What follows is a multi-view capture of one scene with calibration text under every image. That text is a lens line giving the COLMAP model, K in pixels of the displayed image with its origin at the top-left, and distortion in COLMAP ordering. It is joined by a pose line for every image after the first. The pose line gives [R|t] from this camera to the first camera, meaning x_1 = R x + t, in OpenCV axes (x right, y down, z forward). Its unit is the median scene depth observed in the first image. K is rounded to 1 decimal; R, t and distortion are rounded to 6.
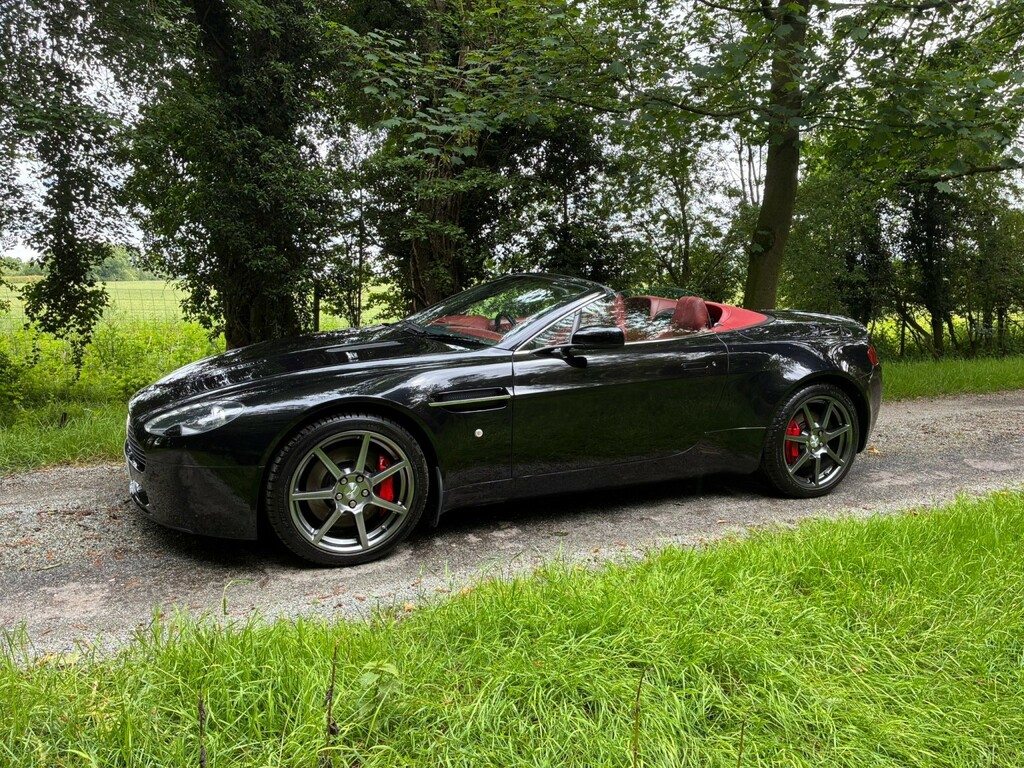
lens RADIAL K [[772.0, 0, 516.2], [0, 772.0, 385.1], [0, 0, 1]] dist [0.050523, -0.070799]
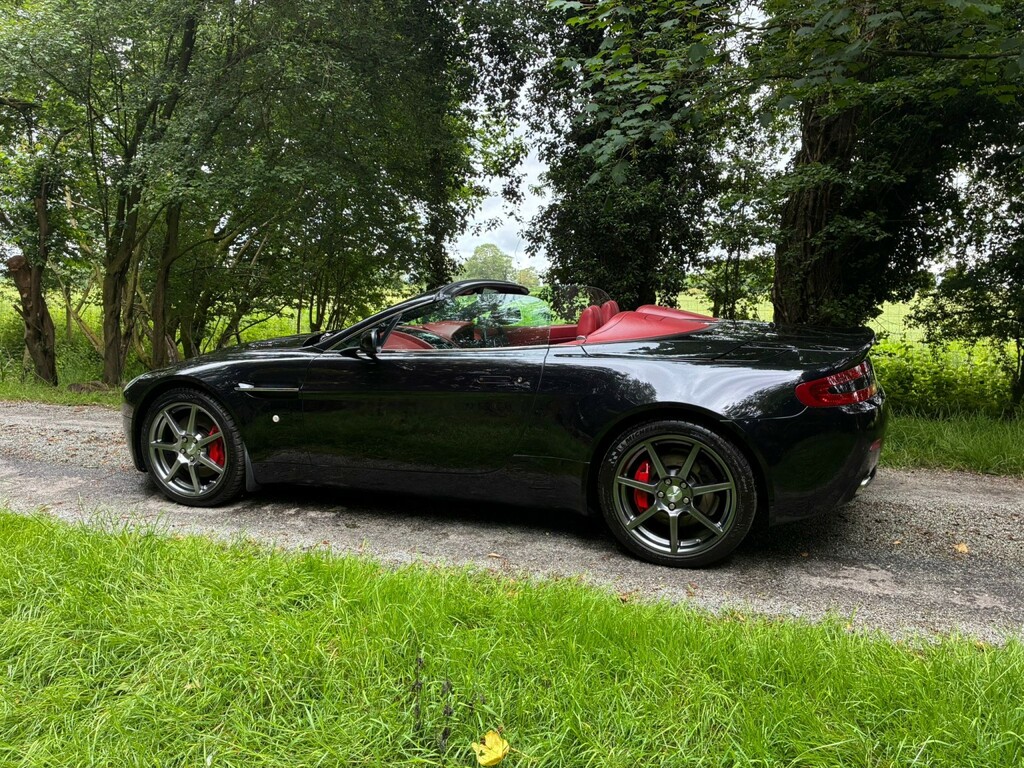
lens RADIAL K [[772.0, 0, 514.9], [0, 772.0, 381.1], [0, 0, 1]] dist [0.050523, -0.070799]
pose [[0.702050, 0.080869, -0.707521, 0.830328], [-0.094108, 0.995353, 0.020388, -0.041612], [0.705882, 0.052270, 0.706398, 0.346705]]
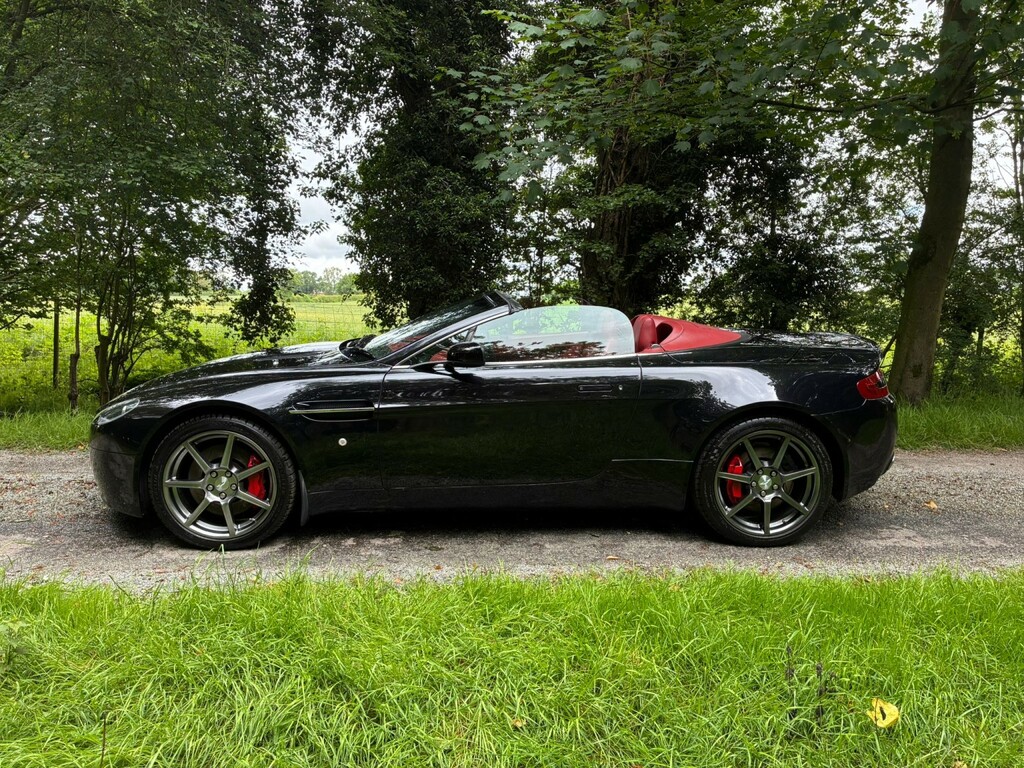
lens RADIAL K [[772.0, 0, 513.7], [0, 772.0, 386.5], [0, 0, 1]] dist [0.050523, -0.070799]
pose [[0.923482, 0.044787, -0.381018, 0.462219], [-0.052141, 0.998599, -0.008994, -0.013209], [0.380082, 0.028173, 0.924524, 0.084967]]
